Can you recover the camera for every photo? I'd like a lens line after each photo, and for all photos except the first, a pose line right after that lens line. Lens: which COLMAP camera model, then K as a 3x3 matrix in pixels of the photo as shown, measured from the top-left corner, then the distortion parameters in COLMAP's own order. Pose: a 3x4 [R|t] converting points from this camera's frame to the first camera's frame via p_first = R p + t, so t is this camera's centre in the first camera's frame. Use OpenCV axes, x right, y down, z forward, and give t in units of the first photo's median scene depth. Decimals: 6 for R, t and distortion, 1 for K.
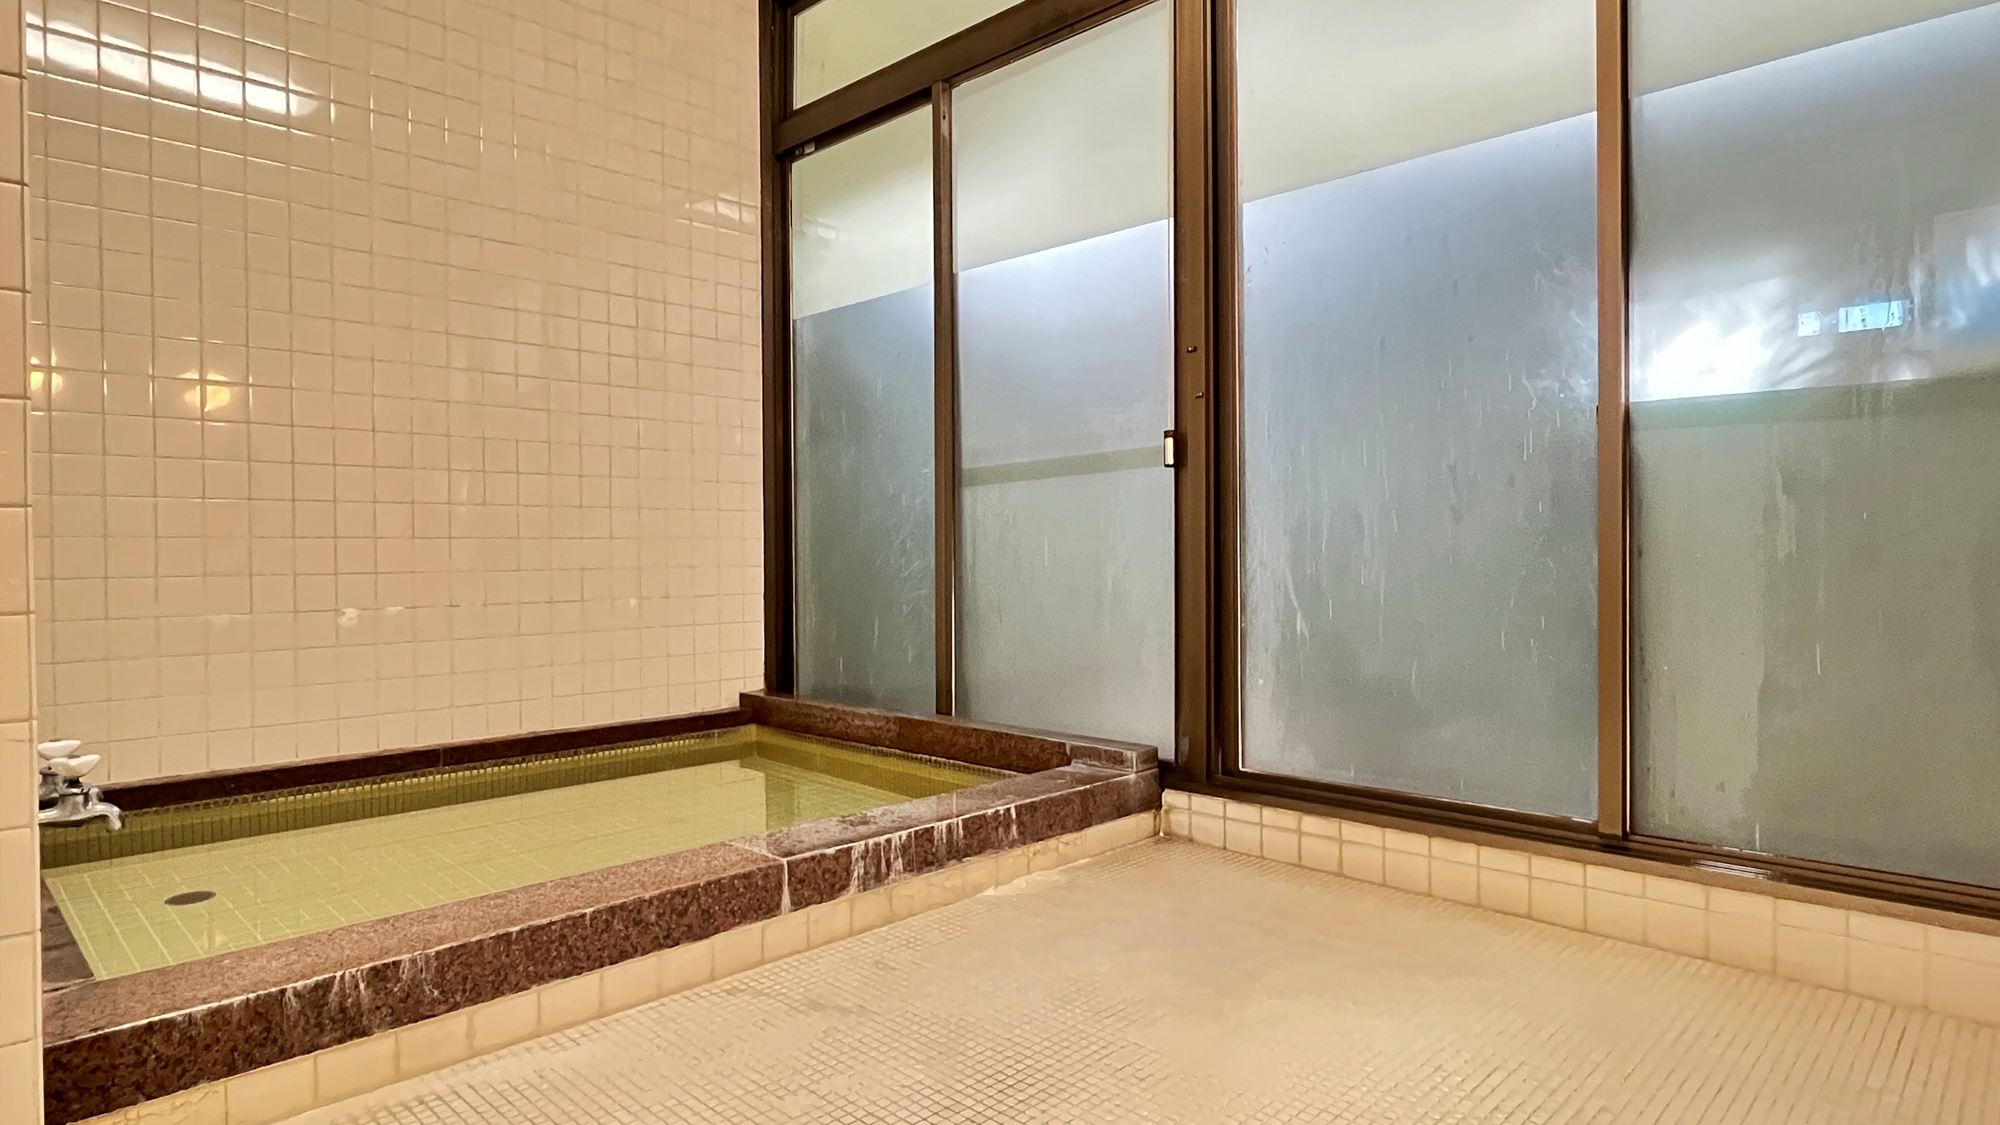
lens RADIAL K [[1091.3, 0, 1000.0], [0, 1091.3, 562.5], [0, 0, 1]] dist [-0.001162, -0.000117]
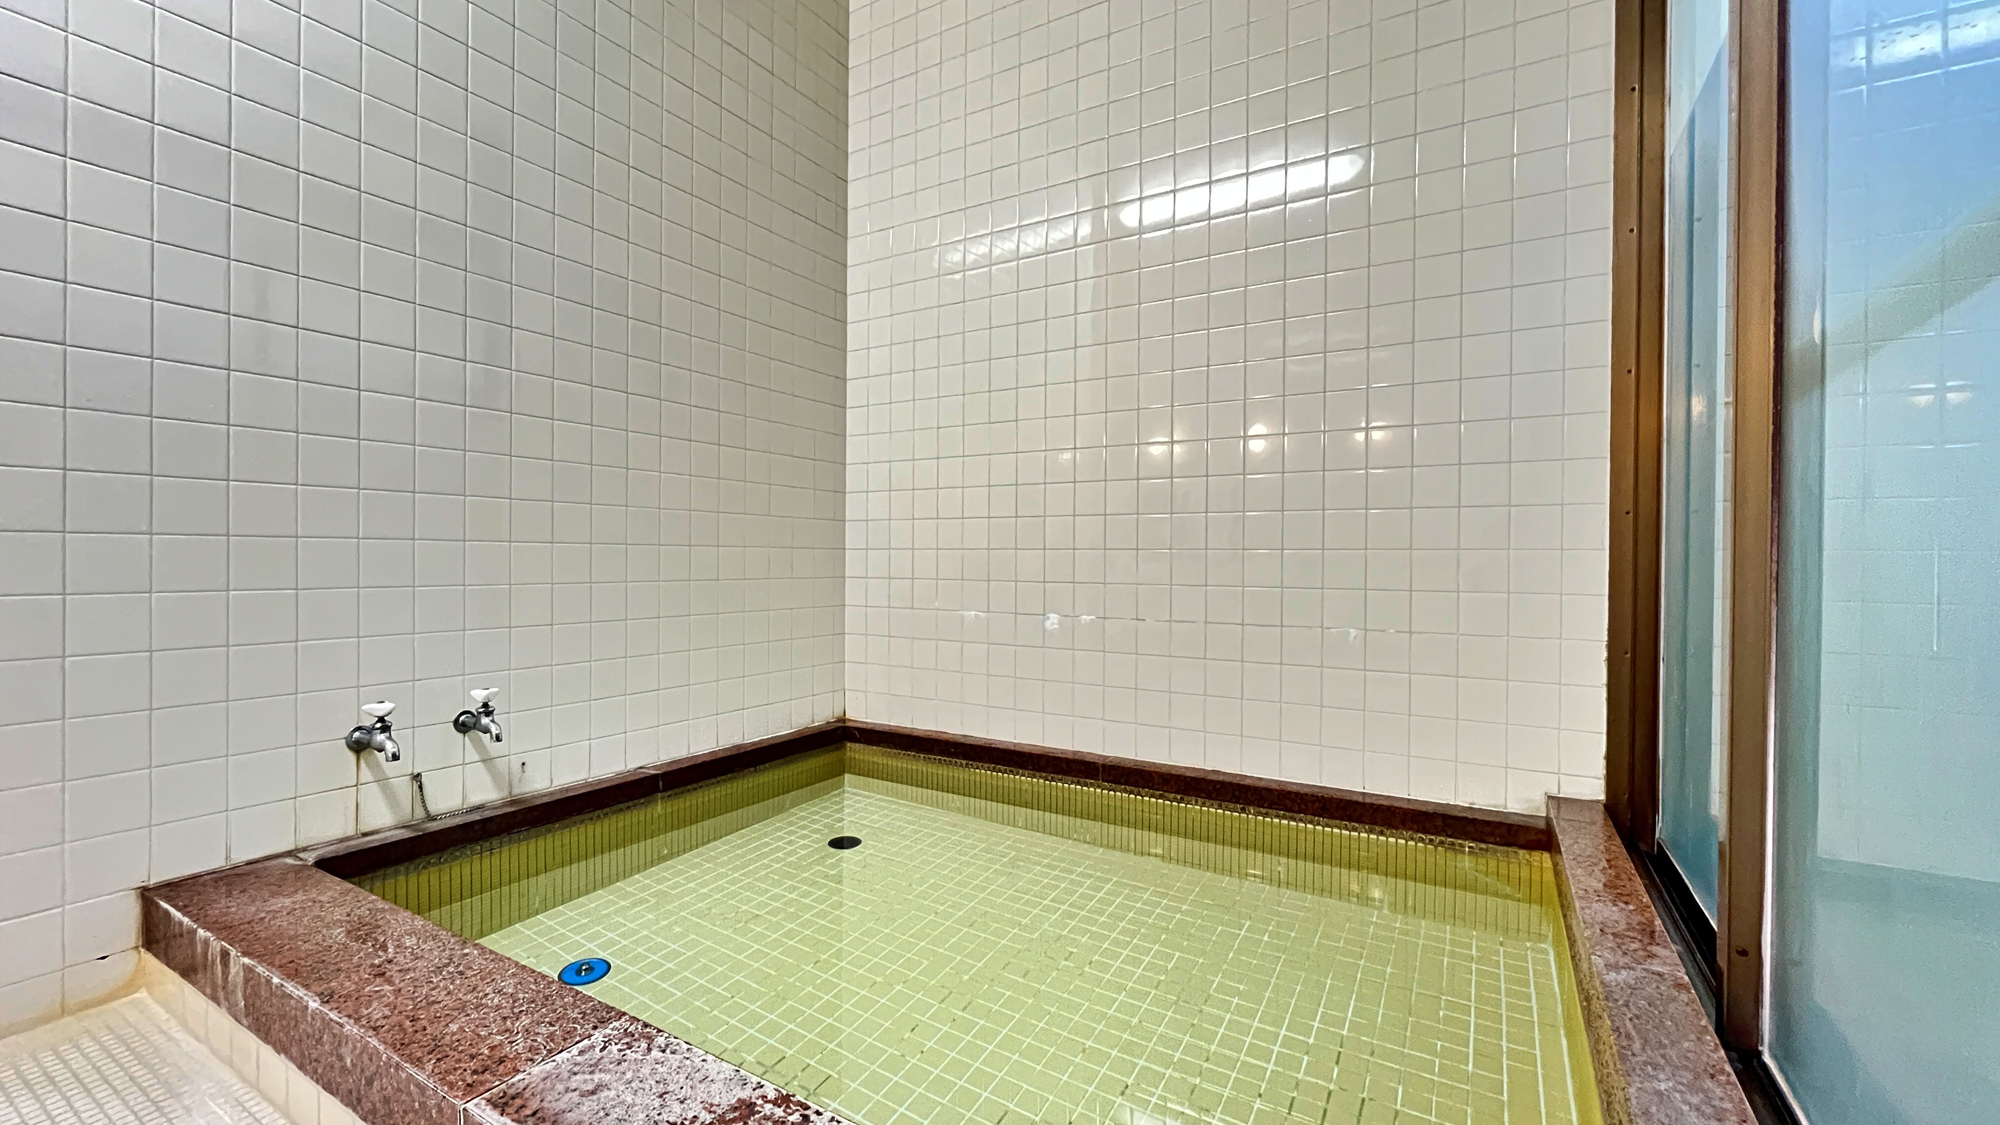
lens RADIAL K [[809.3, 0, 1000.0], [0, 809.3, 562.5], [0, 0, 1]] dist [-0.003063, -0.000075]
pose [[0.234702, 0.013518, -0.971973, 0.173458], [-0.022507, 0.999711, 0.008469, -0.014567], [0.971807, 0.019889, 0.234939, 0.726633]]
